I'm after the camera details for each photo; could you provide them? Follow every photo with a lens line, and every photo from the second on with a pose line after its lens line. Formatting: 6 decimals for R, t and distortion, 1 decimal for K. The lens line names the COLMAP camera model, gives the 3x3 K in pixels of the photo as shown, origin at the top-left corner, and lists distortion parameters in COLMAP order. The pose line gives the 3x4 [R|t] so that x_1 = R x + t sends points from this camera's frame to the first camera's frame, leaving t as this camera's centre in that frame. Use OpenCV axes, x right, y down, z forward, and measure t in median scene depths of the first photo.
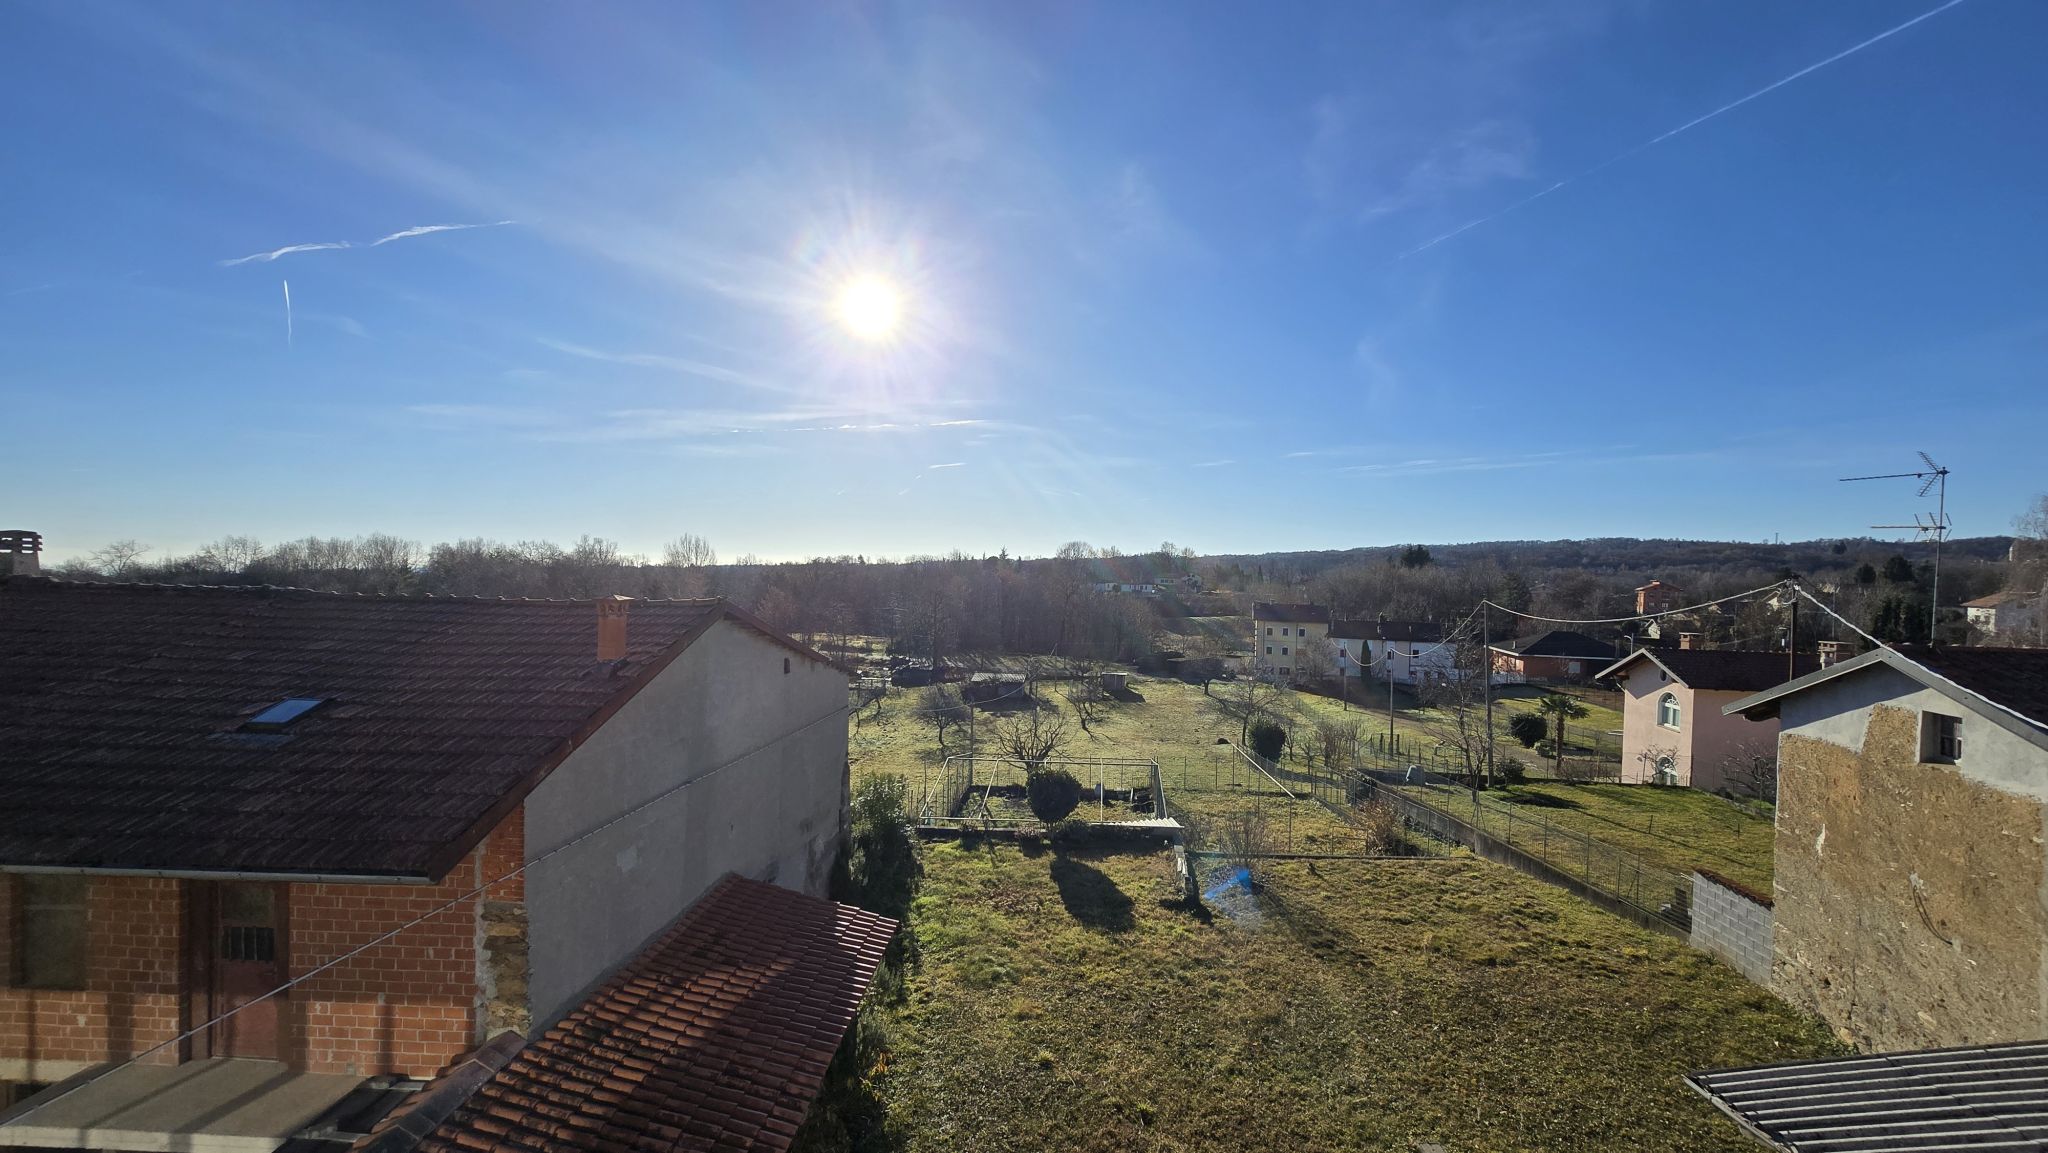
lens RADIAL K [[845.3, 0, 1030.2], [0, 845.3, 585.8], [0, 0, 1]] dist [-0.006059, 0.001186]
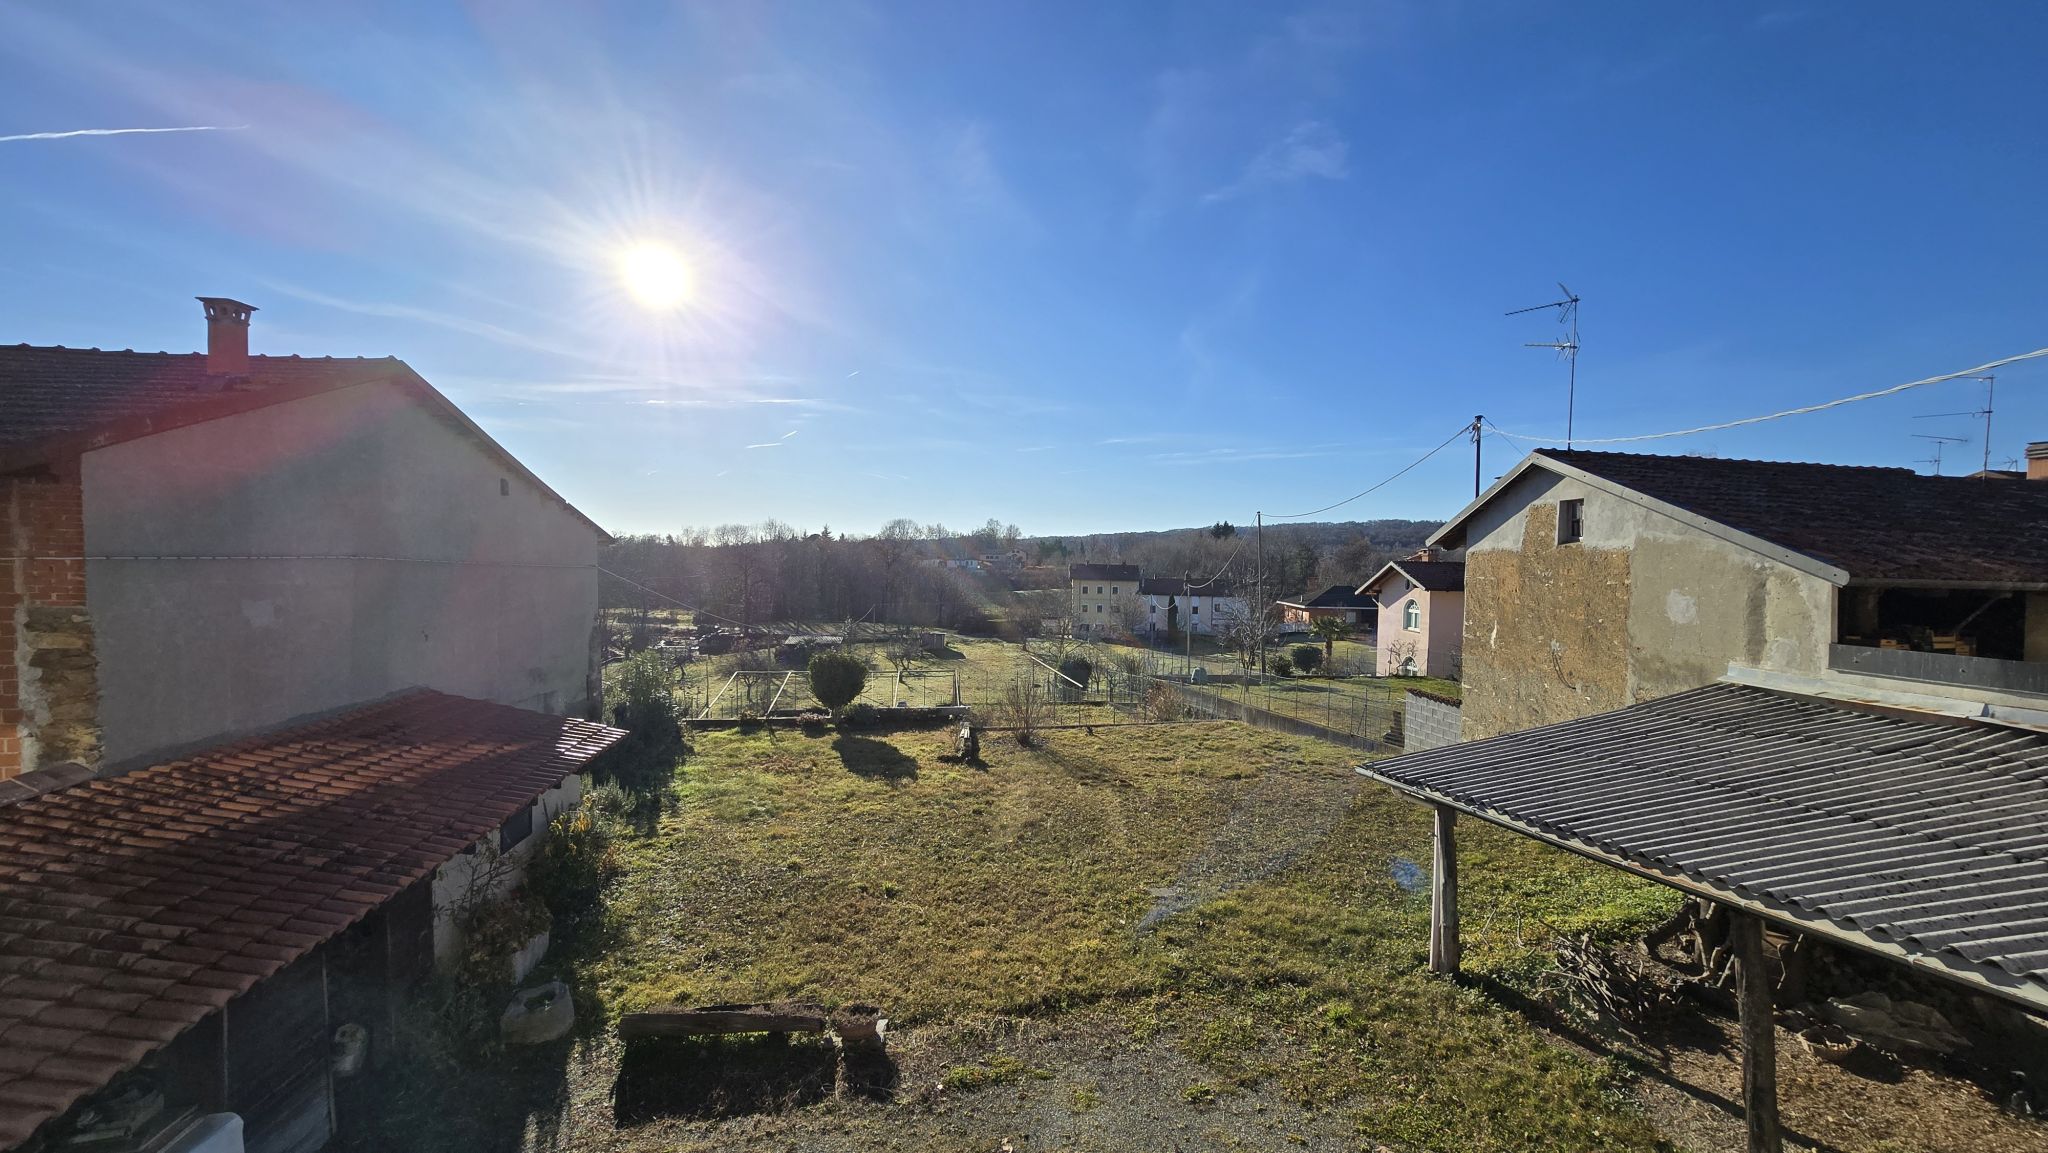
lens RADIAL K [[845.3, 0, 1037.1], [0, 845.3, 589.8], [0, 0, 1]] dist [-0.006059, 0.001186]
pose [[0.978422, -0.018311, 0.205804, 0.061611], [0.014115, 0.999662, 0.021836, 0.144082], [-0.206134, -0.018459, 0.978350, -0.003932]]
